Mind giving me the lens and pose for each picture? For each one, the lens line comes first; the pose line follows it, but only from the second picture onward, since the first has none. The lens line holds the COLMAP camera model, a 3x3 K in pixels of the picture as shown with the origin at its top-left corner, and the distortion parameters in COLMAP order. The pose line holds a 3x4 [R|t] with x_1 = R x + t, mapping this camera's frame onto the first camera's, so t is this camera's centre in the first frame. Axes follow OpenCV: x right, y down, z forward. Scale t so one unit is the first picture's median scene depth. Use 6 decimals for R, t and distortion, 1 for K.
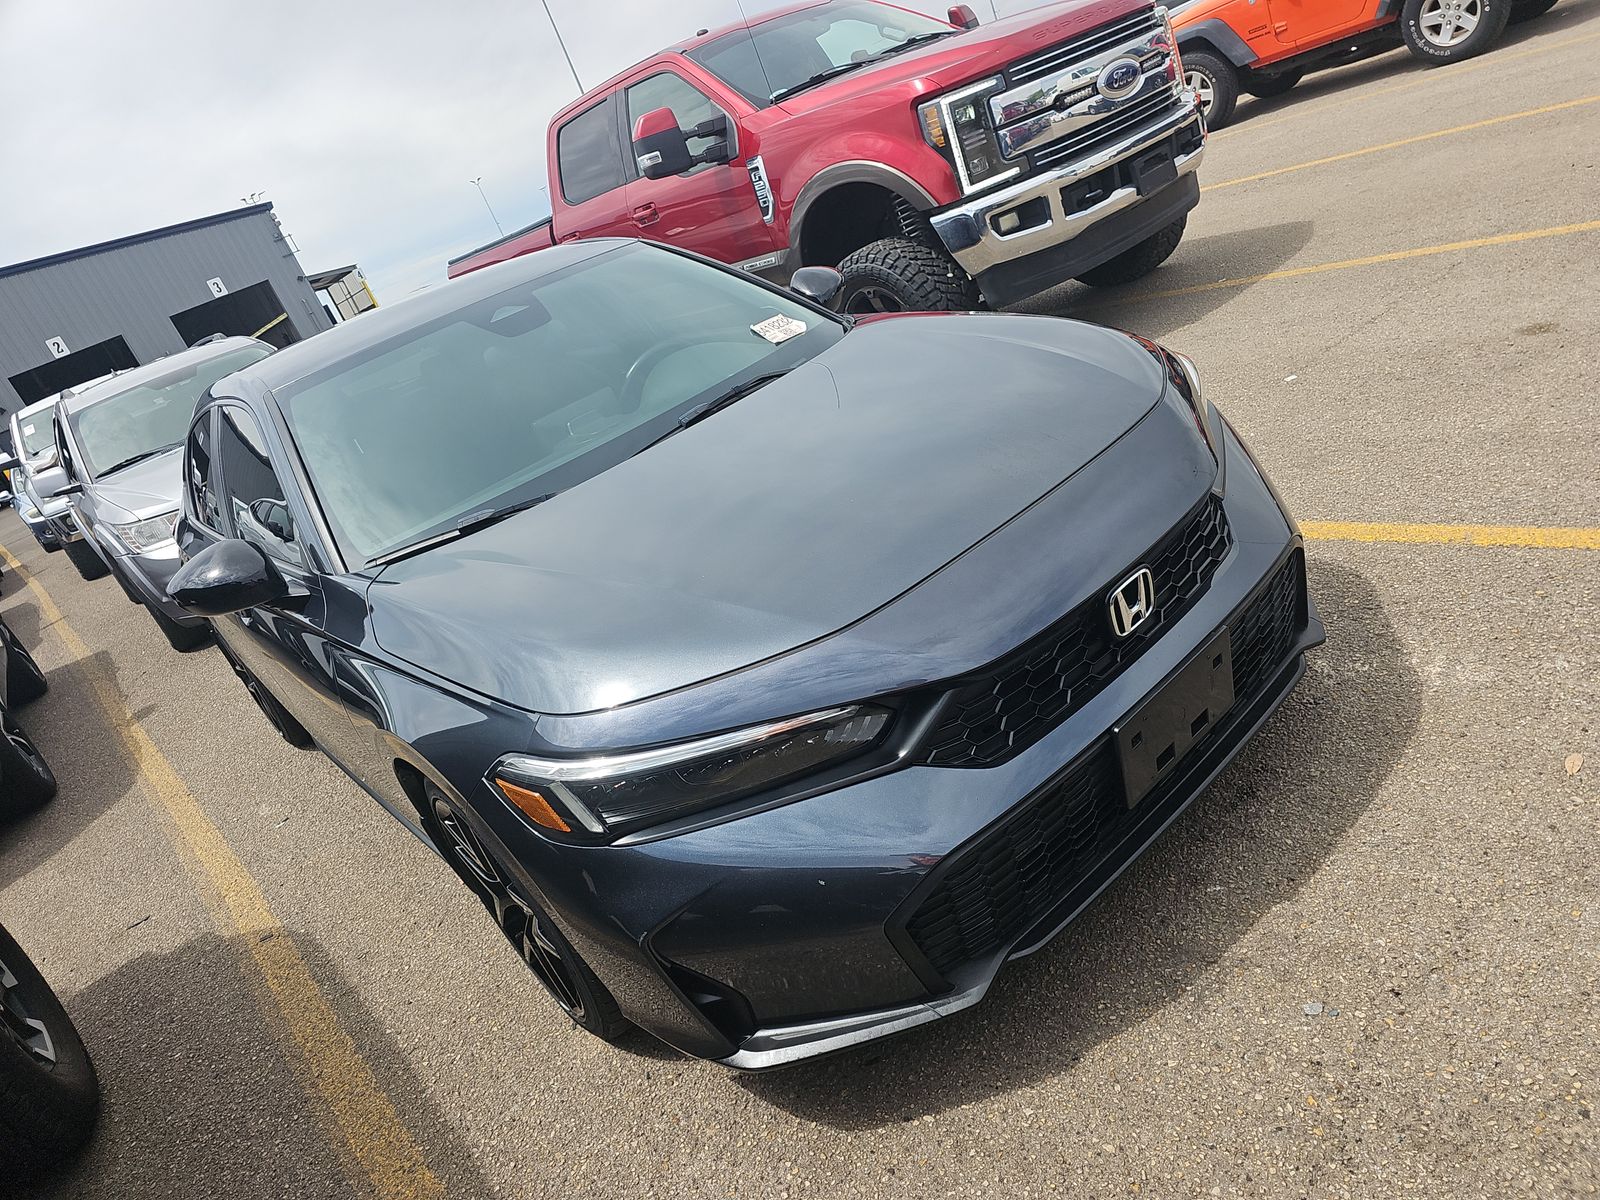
lens RADIAL K [[1100.6, 0, 802.2], [0, 1100.6, 578.5], [0, 0, 1]] dist [0.040734, -0.037709]
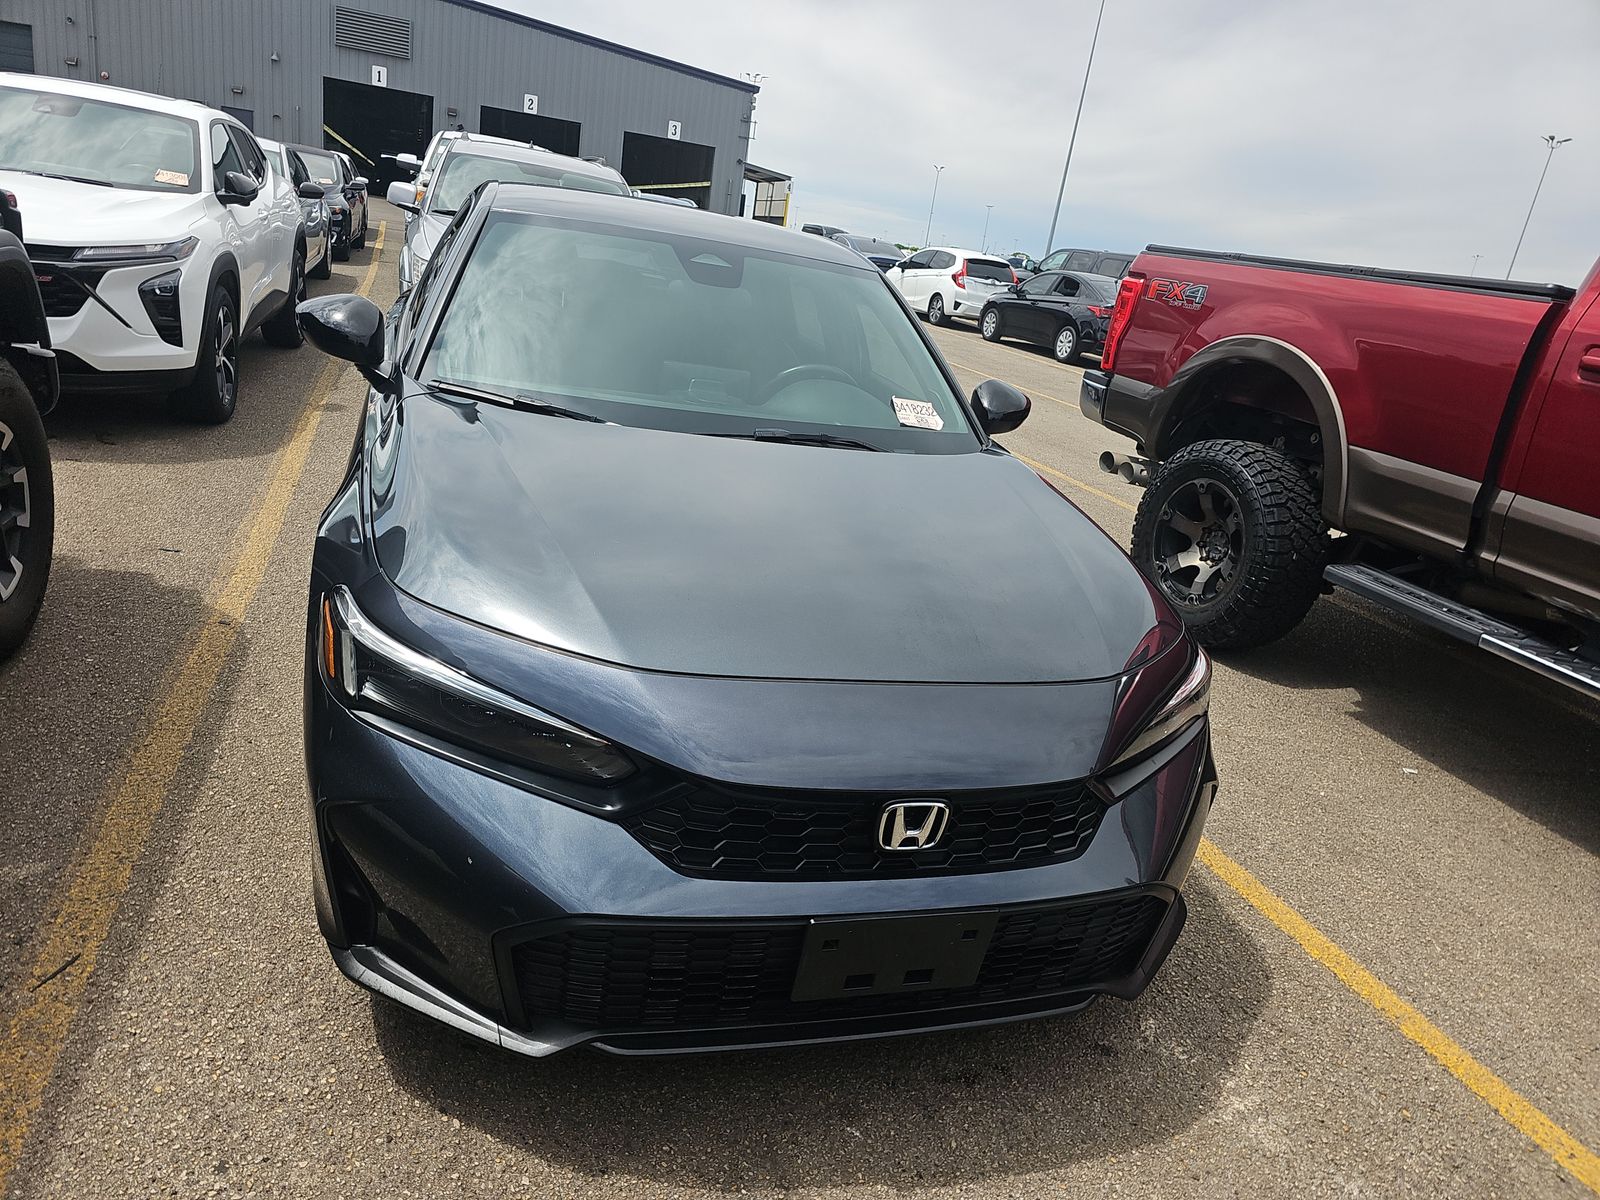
lens RADIAL K [[1090.9, 0, 800.9], [0, 1090.9, 590.1], [0, 0, 1]] dist [0.045739, -0.057975]
pose [[0.805559, 0.566744, -0.172846, 0.191952], [-0.569739, 0.821006, 0.036689, -0.089326], [0.162701, 0.068922, 0.984265, 0.027885]]
